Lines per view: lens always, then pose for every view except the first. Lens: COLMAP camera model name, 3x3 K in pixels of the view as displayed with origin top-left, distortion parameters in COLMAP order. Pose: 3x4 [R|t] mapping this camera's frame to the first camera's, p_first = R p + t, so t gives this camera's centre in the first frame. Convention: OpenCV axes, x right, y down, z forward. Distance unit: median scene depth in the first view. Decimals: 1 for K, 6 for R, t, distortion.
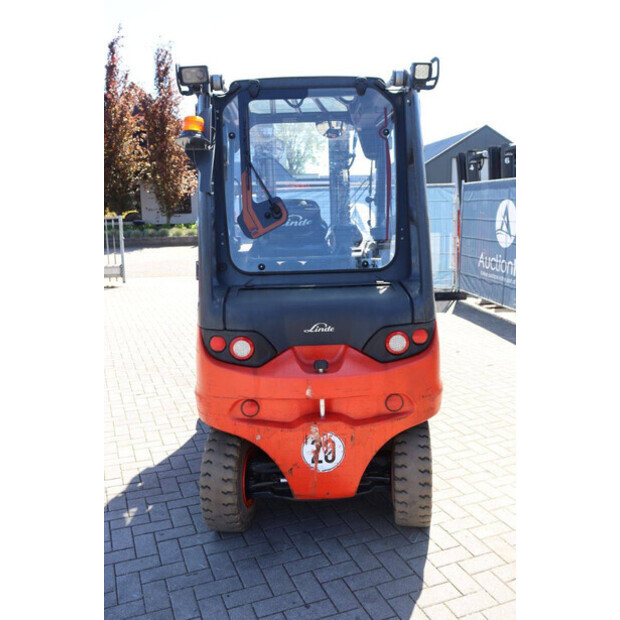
lens RADIAL K [[586.0, 0, 308.0], [0, 586.0, 310.8], [0, 0, 1]] dist [-0.071893, 0.000000]
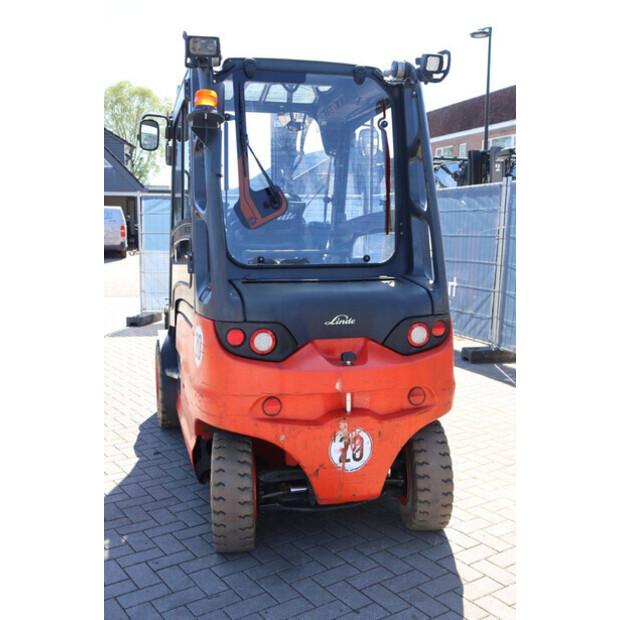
lens RADIAL K [[677.9, 0, 308.3], [0, 677.9, 312.5], [0, 0, 1]] dist [-0.020123, 0.000000]
pose [[0.972948, -0.000814, 0.231024, -0.285753], [0.012606, 0.998691, -0.049572, 0.070777], [-0.230682, 0.051144, 0.971684, -0.061835]]
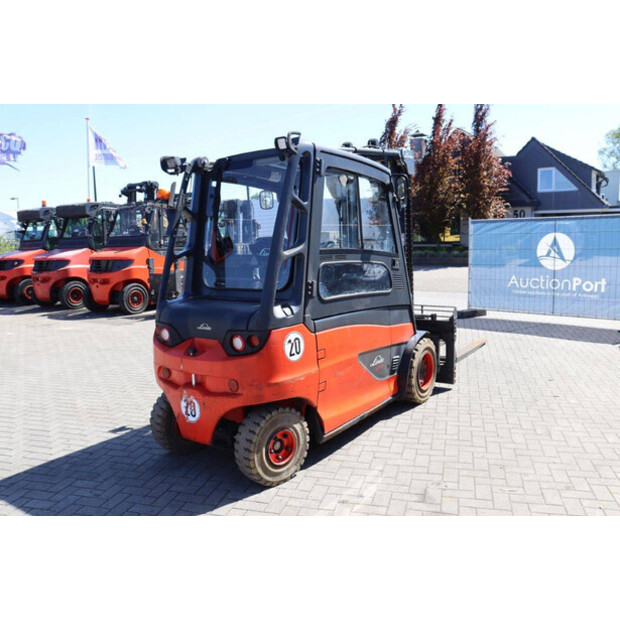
lens RADIAL K [[499.6, 0, 309.6], [0, 499.6, 314.6], [0, 0, 1]] dist [-0.088542, 0.018911]
pose [[0.807637, 0.089283, -0.582882, 0.965041], [-0.094541, 0.995290, 0.021459, -0.054153], [0.582052, 0.037775, 0.812274, 0.128849]]
